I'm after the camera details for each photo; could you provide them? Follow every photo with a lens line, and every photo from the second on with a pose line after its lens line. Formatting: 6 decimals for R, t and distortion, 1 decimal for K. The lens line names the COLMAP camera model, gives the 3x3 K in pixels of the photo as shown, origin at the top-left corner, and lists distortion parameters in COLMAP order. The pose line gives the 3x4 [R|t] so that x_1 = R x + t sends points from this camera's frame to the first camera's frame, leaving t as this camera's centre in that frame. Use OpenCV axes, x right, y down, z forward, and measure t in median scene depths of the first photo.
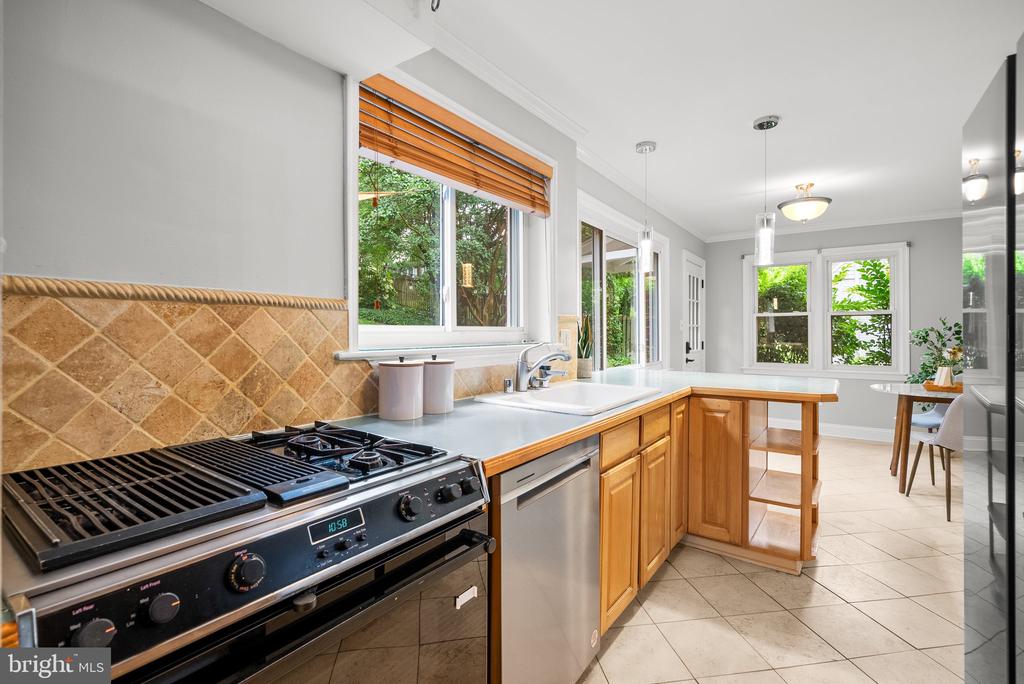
lens RADIAL K [[473.0, 0, 509.6], [0, 473.0, 330.2], [0, 0, 1]] dist [-0.001822, 0.000069]
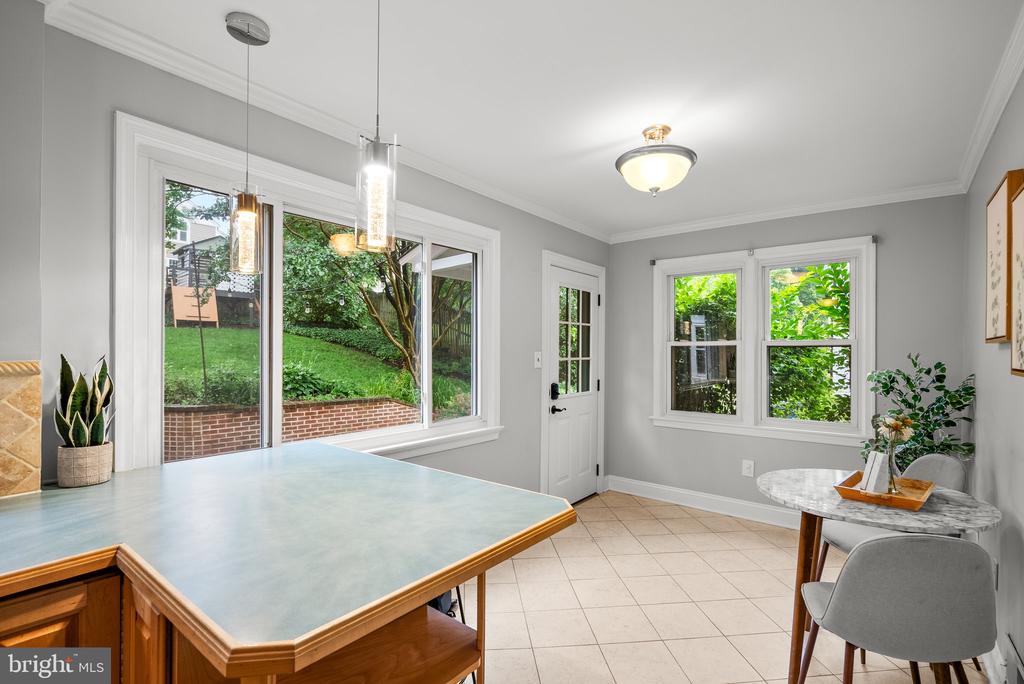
lens RADIAL K [[484.7, 0, 511.7], [0, 484.7, 349.6], [0, 0, 1]] dist [-0.001564, -0.000191]
pose [[0.999045, 0.005862, -0.043298, 0.504749], [-0.006023, 0.999975, -0.003602, -0.031448], [0.043275, 0.003859, 0.999056, 0.419350]]
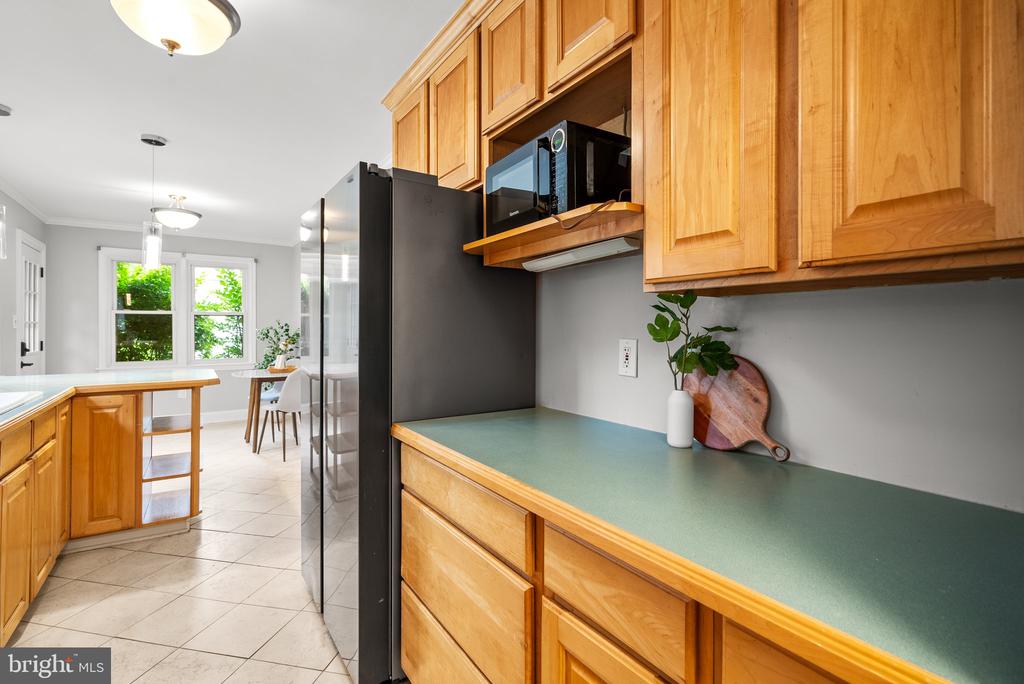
lens RADIAL K [[473.0, 0, 509.6], [0, 473.0, 330.2], [0, 0, 1]] dist [-0.001822, 0.000069]
pose [[0.353761, -0.000802, 0.935336, -0.131365], [-0.003956, 0.999989, 0.002354, -0.001609], [-0.935328, -0.004533, 0.353754, -0.112544]]
